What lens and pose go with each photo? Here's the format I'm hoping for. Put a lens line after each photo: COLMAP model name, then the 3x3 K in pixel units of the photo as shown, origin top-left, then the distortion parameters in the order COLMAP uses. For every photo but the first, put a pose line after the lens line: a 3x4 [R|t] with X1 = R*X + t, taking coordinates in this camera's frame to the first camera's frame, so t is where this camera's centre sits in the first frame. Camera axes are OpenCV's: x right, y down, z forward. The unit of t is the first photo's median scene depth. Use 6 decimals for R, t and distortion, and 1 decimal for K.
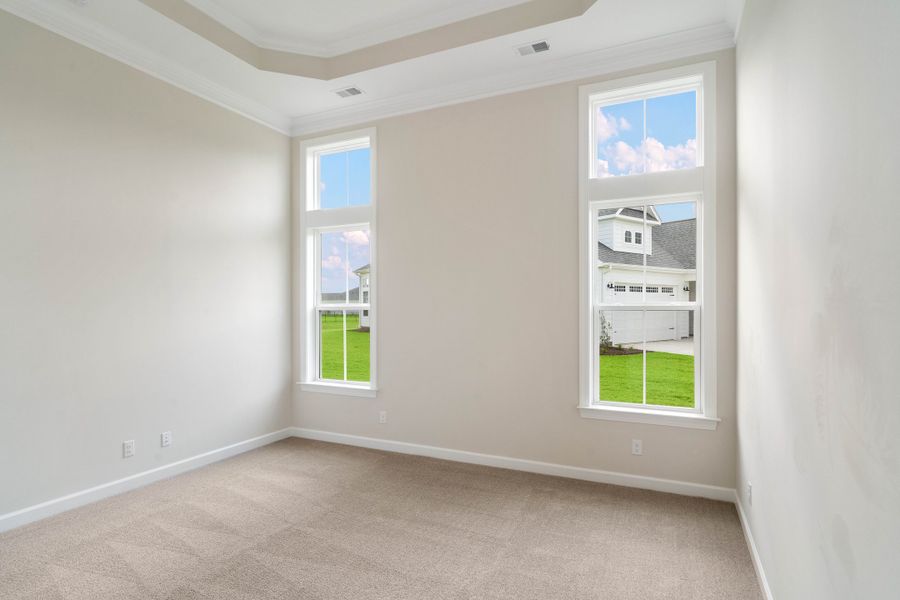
lens RADIAL K [[431.8, 0, 500.7], [0, 431.8, 305.3], [0, 0, 1]] dist [-0.001143, -0.000042]
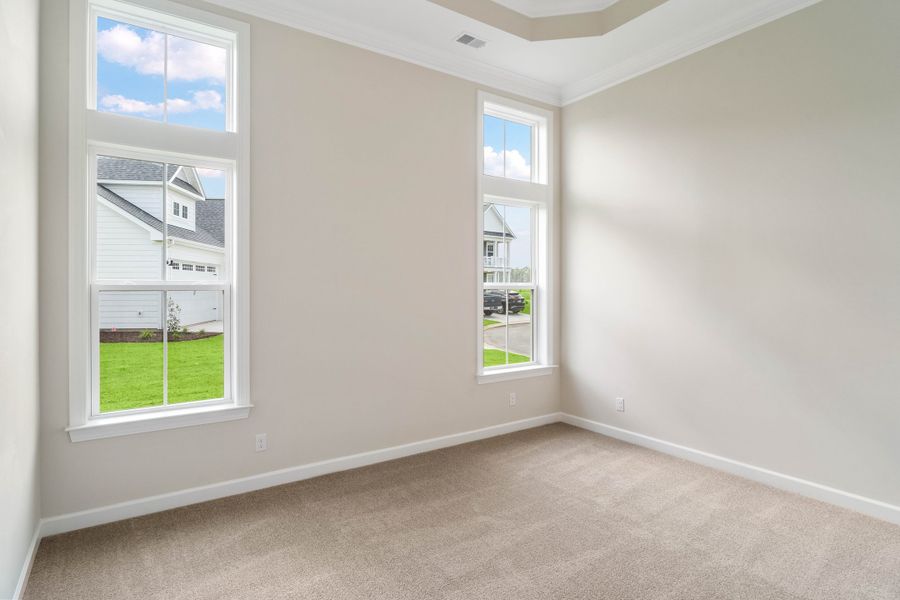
lens RADIAL K [[480.9, 0, 449.1], [0, 480.9, 281.5], [0, 0, 1]] dist [-0.002724, -0.000250]
pose [[0.557241, 0.009127, 0.830301, -0.297349], [-0.004554, 0.999958, -0.007935, 0.000719], [-0.830338, 0.000641, 0.557259, 0.121424]]
